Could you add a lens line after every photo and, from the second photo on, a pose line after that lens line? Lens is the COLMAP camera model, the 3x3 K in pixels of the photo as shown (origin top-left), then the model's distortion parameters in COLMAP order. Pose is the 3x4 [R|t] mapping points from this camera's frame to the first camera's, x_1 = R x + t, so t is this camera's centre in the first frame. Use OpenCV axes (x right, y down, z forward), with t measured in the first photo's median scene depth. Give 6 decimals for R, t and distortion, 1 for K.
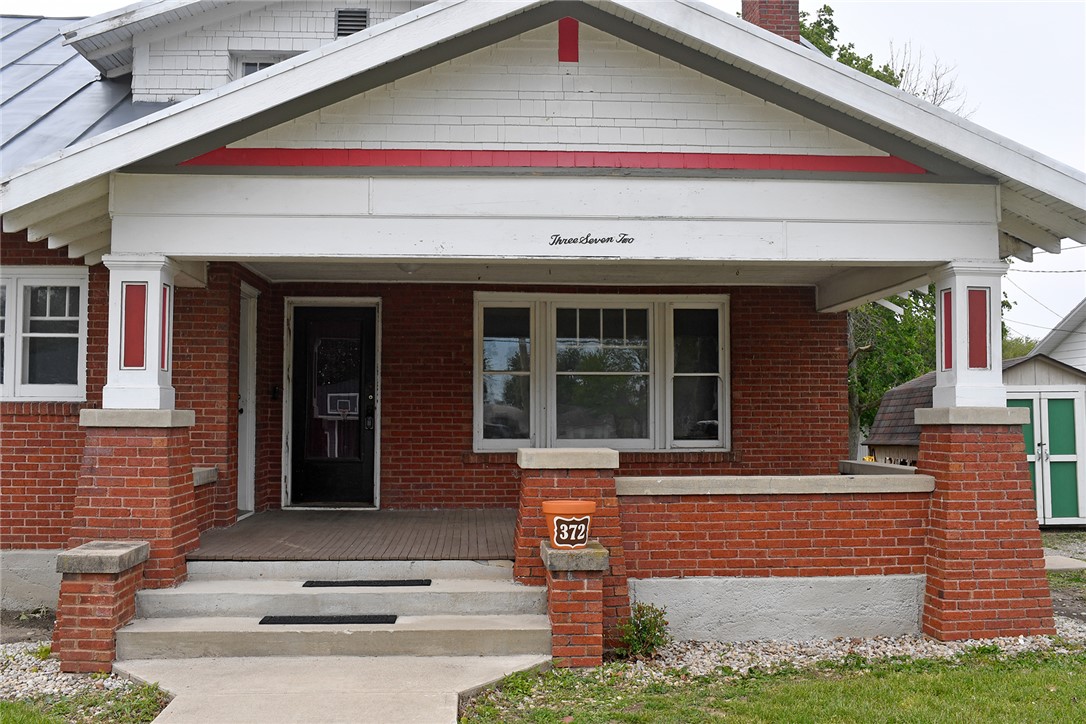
lens RADIAL K [[1064.9, 0, 564.2], [0, 1064.9, 360.4], [0, 0, 1]] dist [-0.091931, 0.009859]
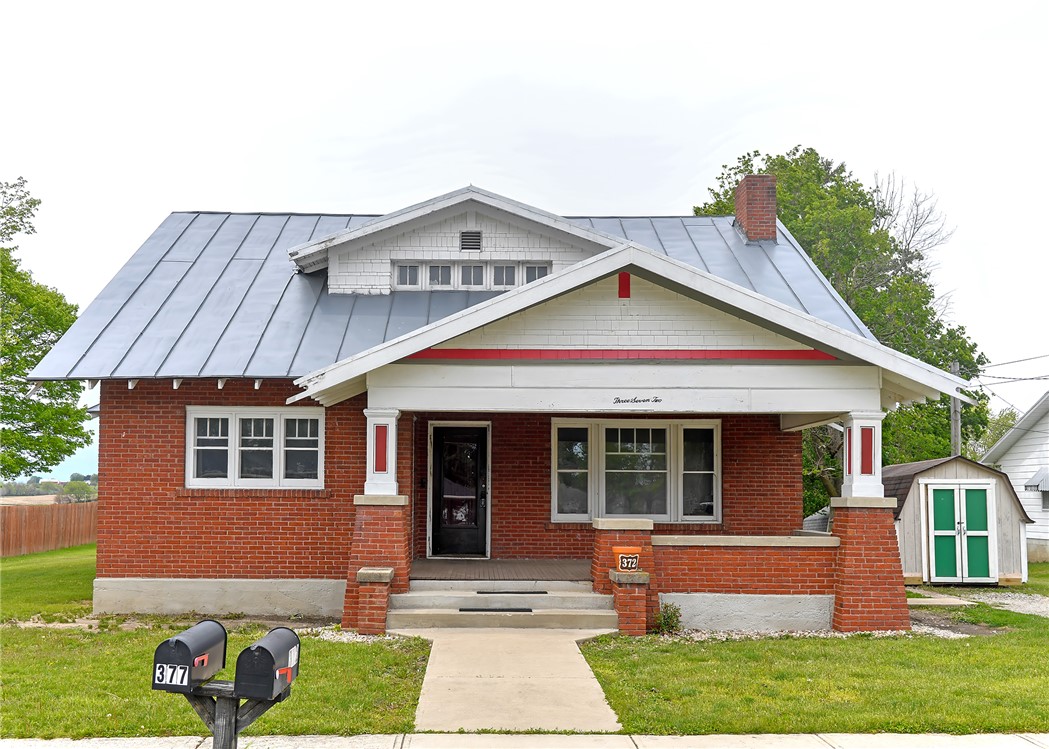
lens RADIAL K [[990.3, 0, 486.1], [0, 990.3, 444.2], [0, 0, 1]] dist [-0.001039, -0.007914]
pose [[0.995826, 0.002351, -0.091247, -0.069140], [-0.002308, 0.999997, 0.000582, -0.038383], [0.091248, -0.000369, 0.995828, -0.614381]]
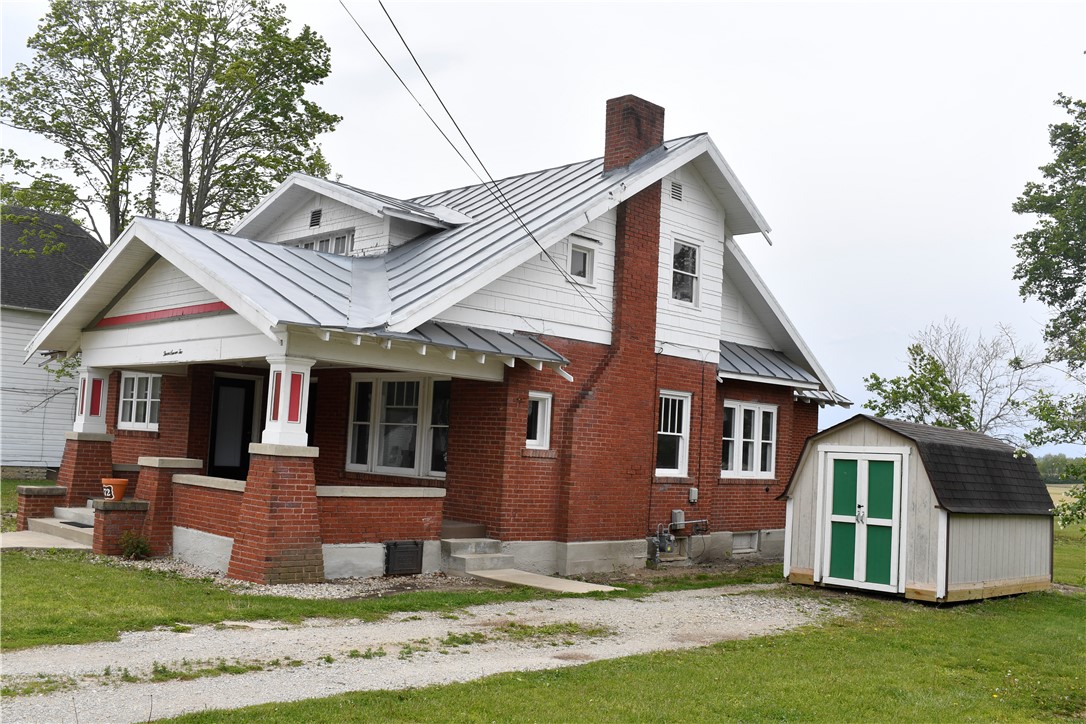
lens RADIAL K [[1020.4, 0, 543.1], [0, 1020.4, 336.4], [0, 0, 1]] dist [-0.080258, 0.000799]
pose [[0.664516, -0.048972, -0.745668, 1.816596], [-0.010367, 0.997150, -0.074727, -0.009298], [0.747202, 0.057388, 0.662115, 0.252126]]
